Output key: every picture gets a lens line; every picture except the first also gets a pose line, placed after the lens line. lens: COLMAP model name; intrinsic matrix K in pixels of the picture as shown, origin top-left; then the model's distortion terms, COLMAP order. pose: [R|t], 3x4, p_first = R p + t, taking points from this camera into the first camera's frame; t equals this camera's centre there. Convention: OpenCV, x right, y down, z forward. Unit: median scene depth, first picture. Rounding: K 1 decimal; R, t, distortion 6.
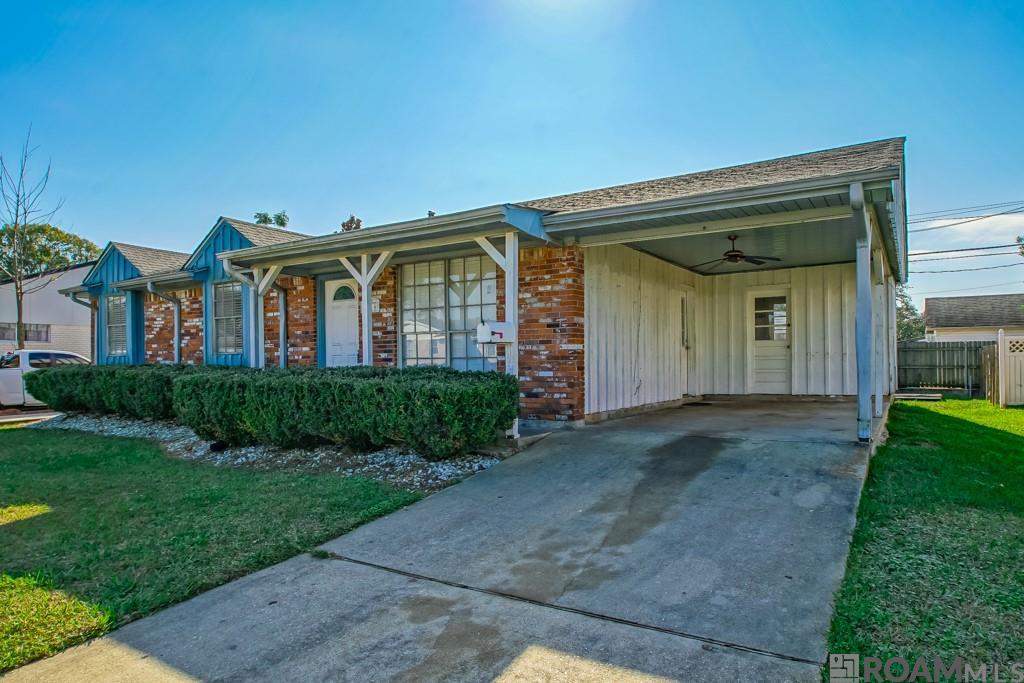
lens RADIAL K [[614.1, 0, 512.5], [0, 614.1, 354.2], [0, 0, 1]] dist [0.003222, 0.000730]
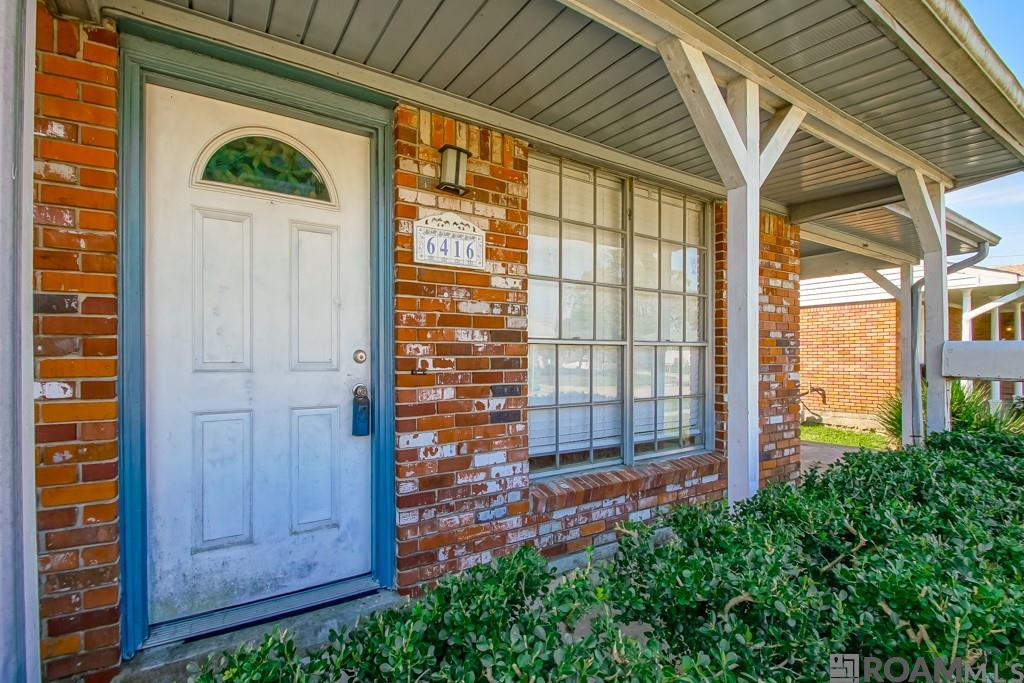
lens RADIAL K [[518.3, 0, 474.6], [0, 518.3, 359.5], [0, 0, 1]] dist [0.001322, 0.000116]
pose [[0.413067, 0.011047, 0.910634, -0.435847], [-0.004867, 0.999939, -0.009923, -0.017785], [-0.910688, -0.000333, 0.413096, 0.834487]]
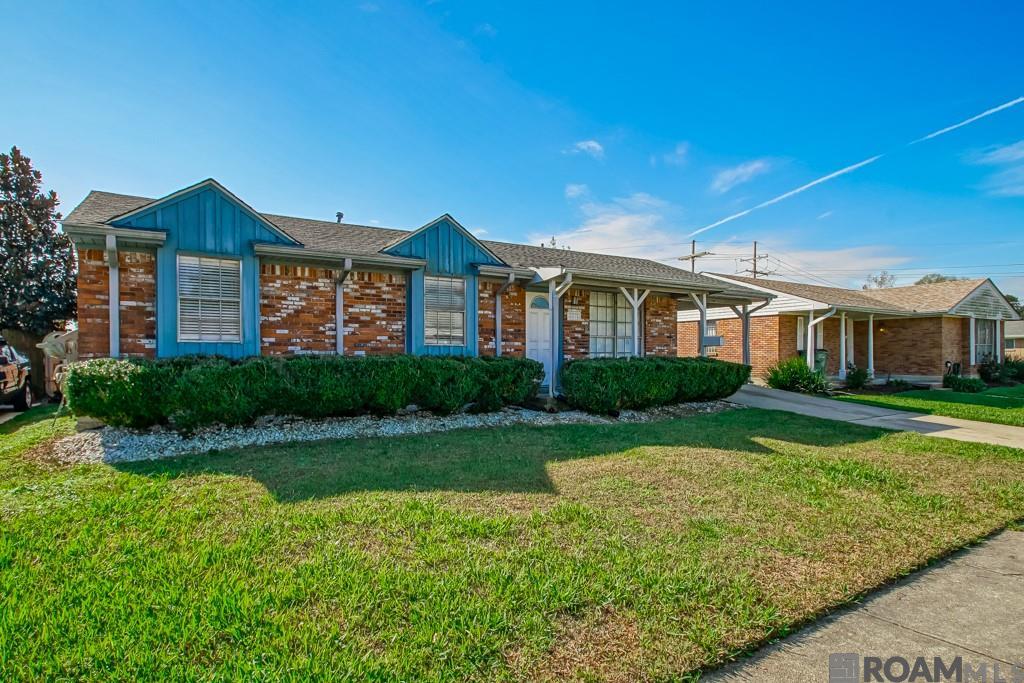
lens RADIAL K [[546.0, 0, 512.4], [0, 546.0, 355.6], [0, 0, 1]] dist [0.002751, 0.000330]
pose [[0.425404, 0.013500, 0.904903, -1.381899], [-0.006826, 0.999908, -0.011709, 0.029746], [-0.904978, -0.001195, 0.425457, 0.550240]]
